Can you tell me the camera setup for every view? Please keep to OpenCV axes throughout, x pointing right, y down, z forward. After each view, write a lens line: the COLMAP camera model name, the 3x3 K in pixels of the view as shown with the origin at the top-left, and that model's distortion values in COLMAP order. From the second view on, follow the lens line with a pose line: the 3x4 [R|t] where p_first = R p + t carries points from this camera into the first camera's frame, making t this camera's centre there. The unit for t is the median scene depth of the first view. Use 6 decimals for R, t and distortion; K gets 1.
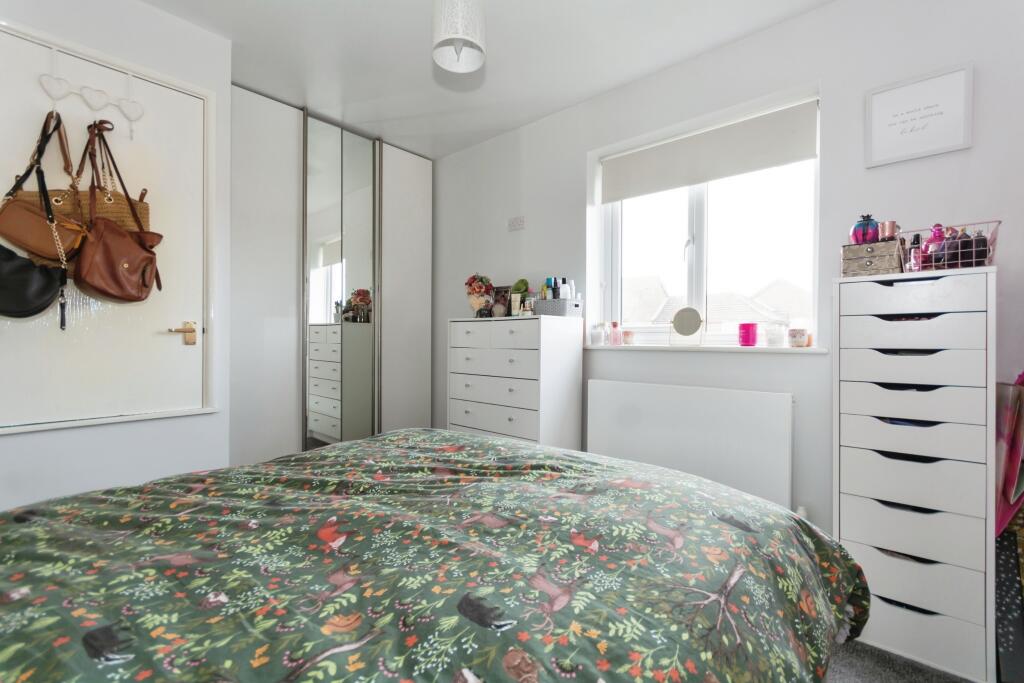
lens RADIAL K [[455.8, 0, 514.2], [0, 455.8, 337.5], [0, 0, 1]] dist [0.000843, 0.000048]
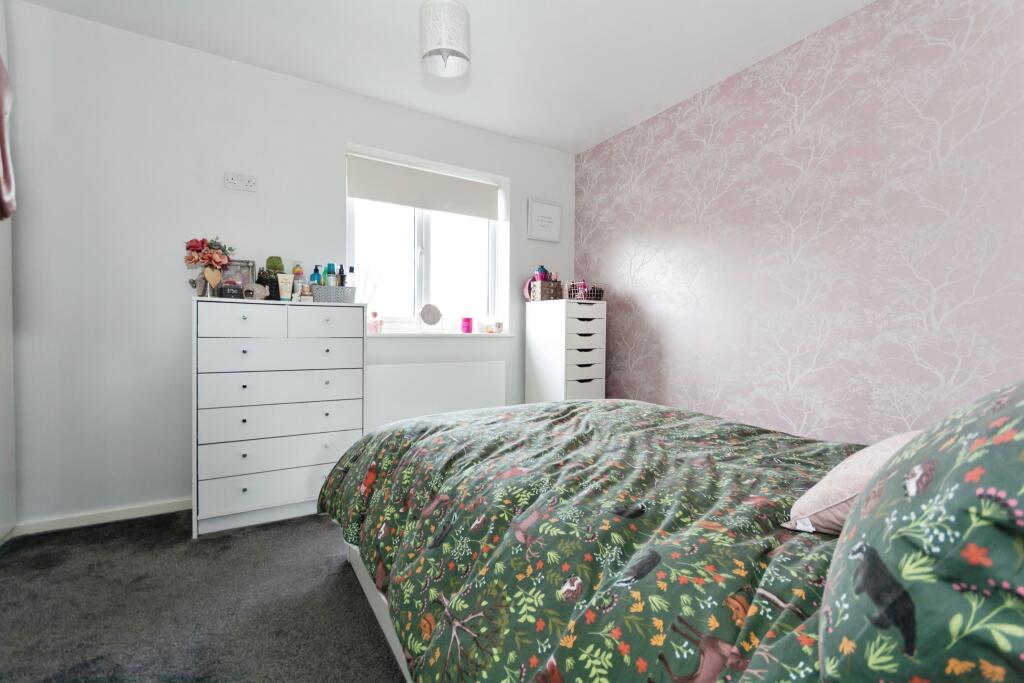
lens RADIAL K [[455.8, 0, 514.2], [0, 455.8, 337.5], [0, 0, 1]] dist [0.000843, 0.000048]
pose [[0.293657, -0.016166, 0.955774, -0.802729], [-0.012723, 0.999702, 0.020818, 0.000502], [-0.955826, -0.018274, 0.293364, 0.372572]]
